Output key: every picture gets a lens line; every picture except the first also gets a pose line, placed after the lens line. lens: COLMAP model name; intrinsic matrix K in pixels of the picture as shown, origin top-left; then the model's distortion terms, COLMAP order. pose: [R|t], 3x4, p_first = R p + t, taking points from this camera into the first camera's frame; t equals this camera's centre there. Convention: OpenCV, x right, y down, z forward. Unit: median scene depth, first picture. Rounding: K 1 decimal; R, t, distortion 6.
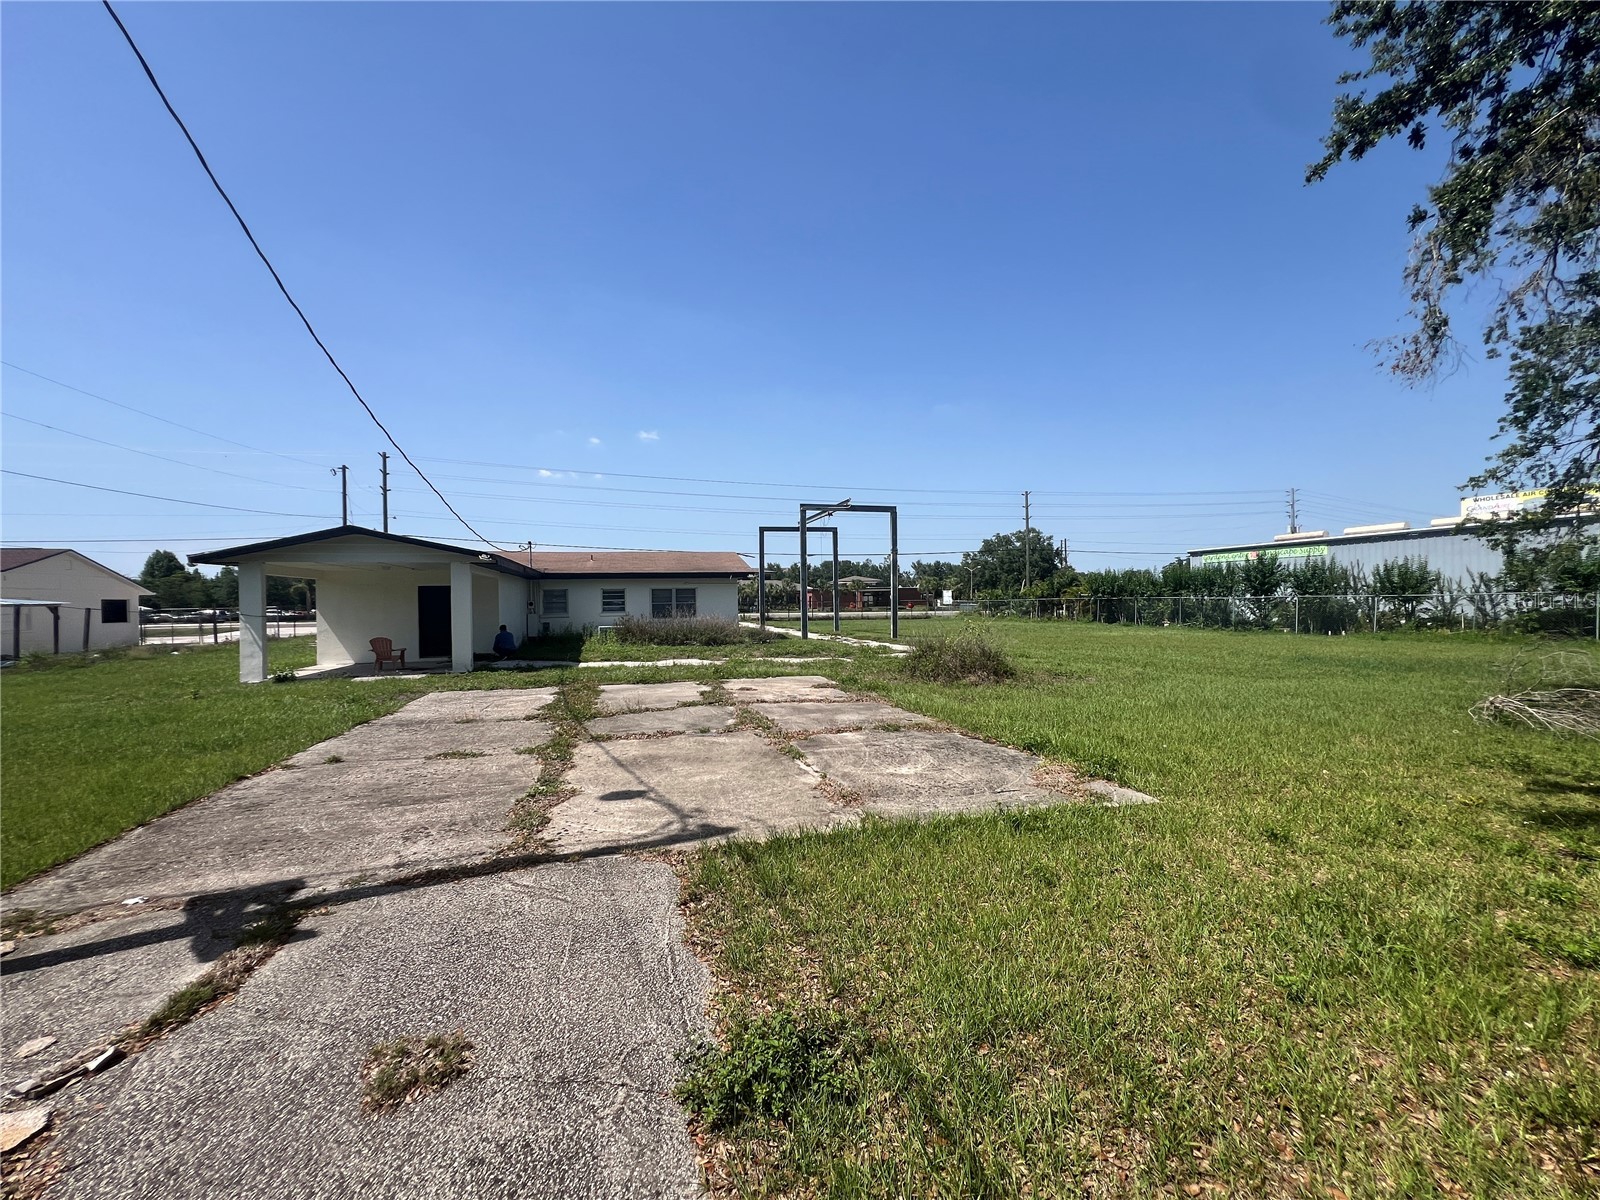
lens RADIAL K [[638.6, 0, 800.0], [0, 638.6, 600.0], [0, 0, 1]] dist [-0.001633, 0.000162]
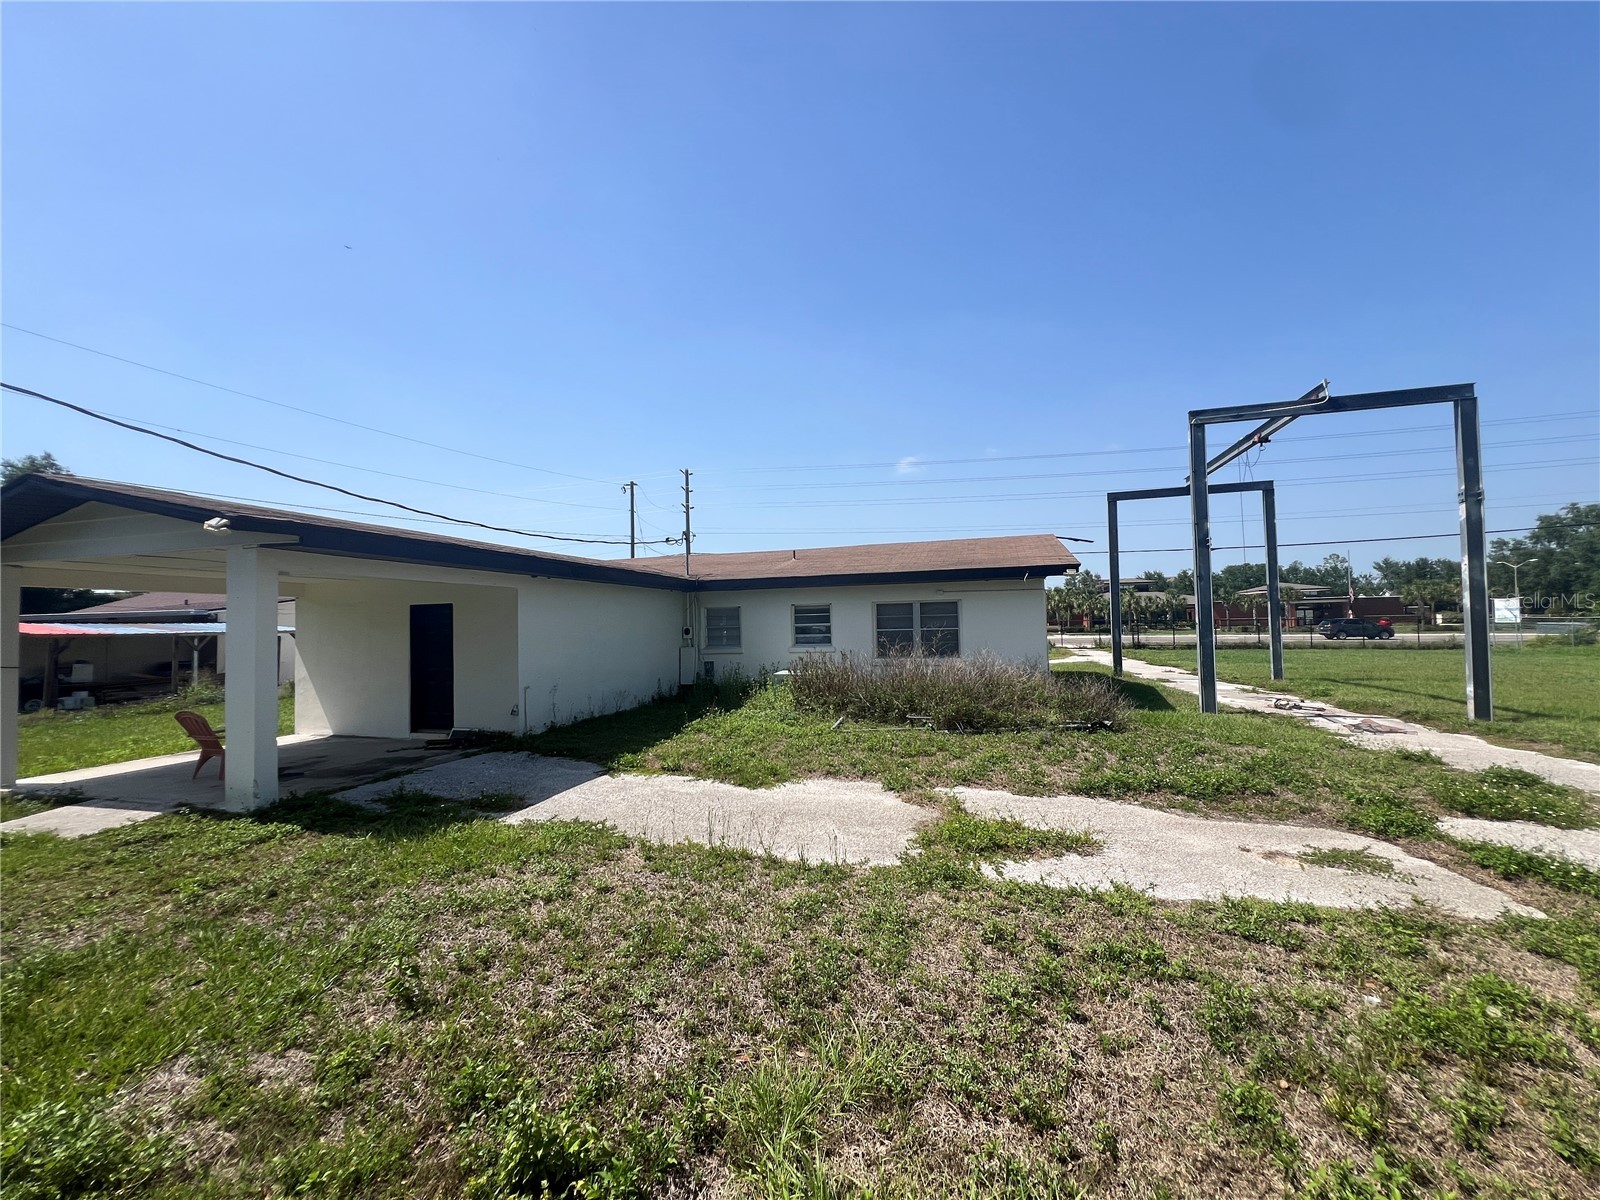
lens RADIAL K [[638.6, 0, 800.0], [0, 638.6, 600.0], [0, 0, 1]] dist [-0.001633, 0.000162]
pose [[0.852084, -0.021999, -0.522943, -0.000980], [0.007773, 0.999538, -0.029383, -0.003789], [0.523348, 0.020971, 0.851861, 0.388608]]
